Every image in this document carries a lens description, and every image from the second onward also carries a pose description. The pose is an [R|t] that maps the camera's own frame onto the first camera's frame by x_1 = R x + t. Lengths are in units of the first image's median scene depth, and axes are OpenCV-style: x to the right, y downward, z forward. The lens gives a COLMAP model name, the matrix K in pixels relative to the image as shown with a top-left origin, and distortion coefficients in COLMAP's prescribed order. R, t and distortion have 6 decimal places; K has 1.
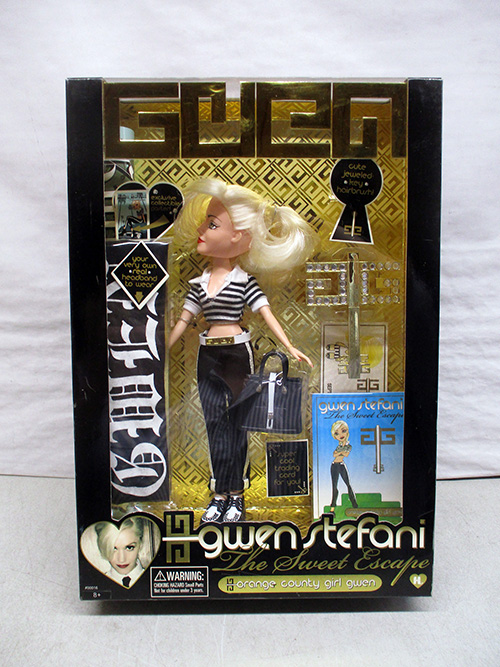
lens RADIAL K [[562.4, 0, 252.1], [0, 562.4, 333.6], [0, 0, 1]] dist [-0.016628, -0.000207]
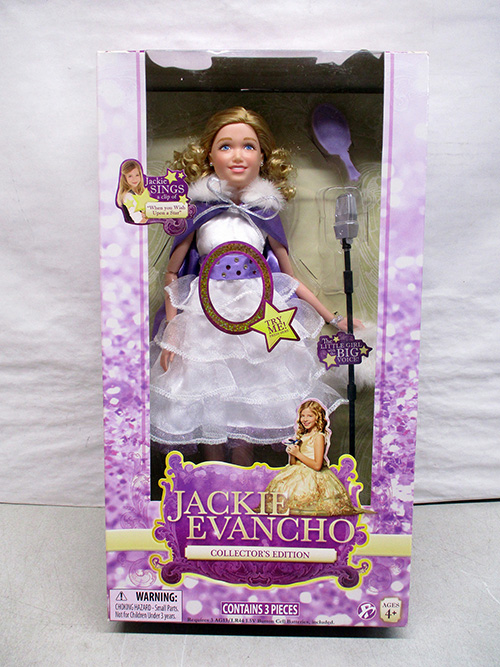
lens RADIAL K [[562.4, 0, 253.5], [0, 562.4, 334.5], [0, 0, 1]] dist [-0.016628, -0.000207]
pose [[0.999853, 0.000596, 0.017113, 0.051382], [-0.000338, 0.999886, -0.015078, -0.056787], [-0.017120, 0.015070, 0.999740, -0.088250]]
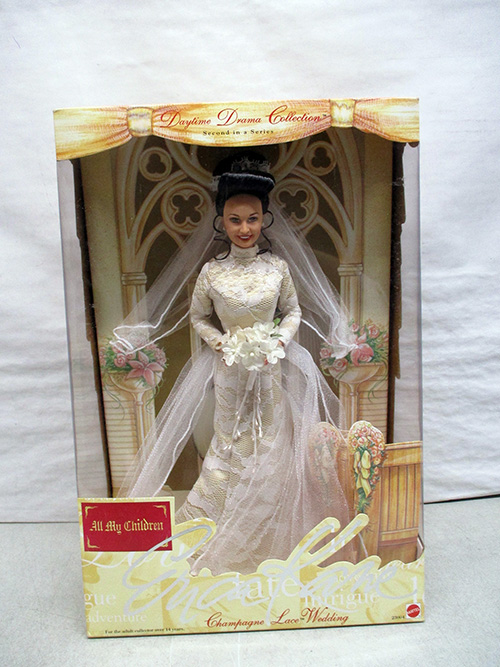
lens RADIAL K [[562.4, 0, 252.8], [0, 562.4, 333.9], [0, 0, 1]] dist [-0.016628, -0.000207]
pose [[0.998092, -0.045585, 0.041651, -0.033368], [0.051204, 0.988004, -0.145690, 0.096326], [-0.034510, 0.147544, 0.988453, -0.052781]]
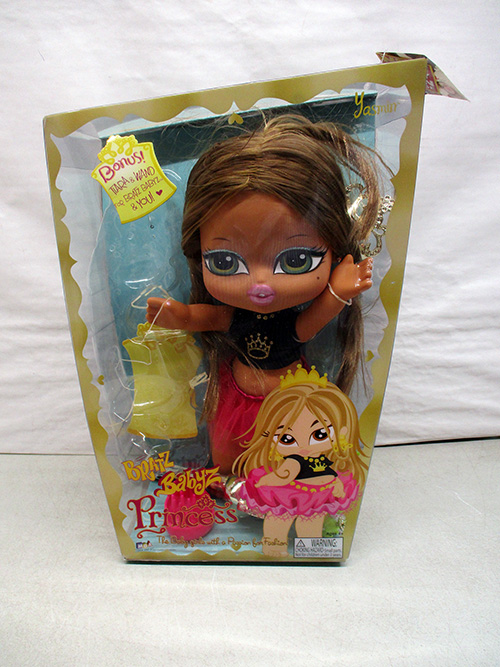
lens RADIAL K [[562.4, 0, 251.1], [0, 562.4, 333.7], [0, 0, 1]] dist [-0.016628, -0.000207]
pose [[0.996914, -0.016627, 0.076722, -0.044823], [0.022125, 0.997204, -0.071374, 0.099146], [-0.075321, 0.072851, 0.994495, -0.285070]]
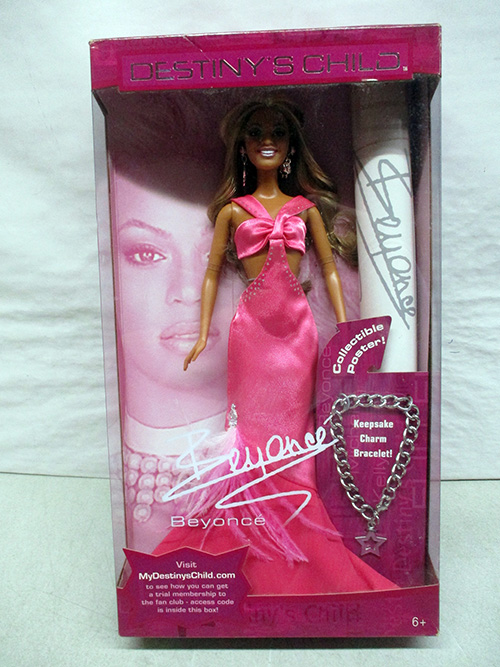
lens RADIAL K [[562.4, 0, 249.7], [0, 562.4, 333.0], [0, 0, 1]] dist [-0.016628, -0.000207]
pose [[0.997316, -0.018973, -0.070713, -0.007717], [0.023735, 0.997462, 0.067125, -0.036758], [0.069260, -0.068623, 0.995236, 0.134049]]
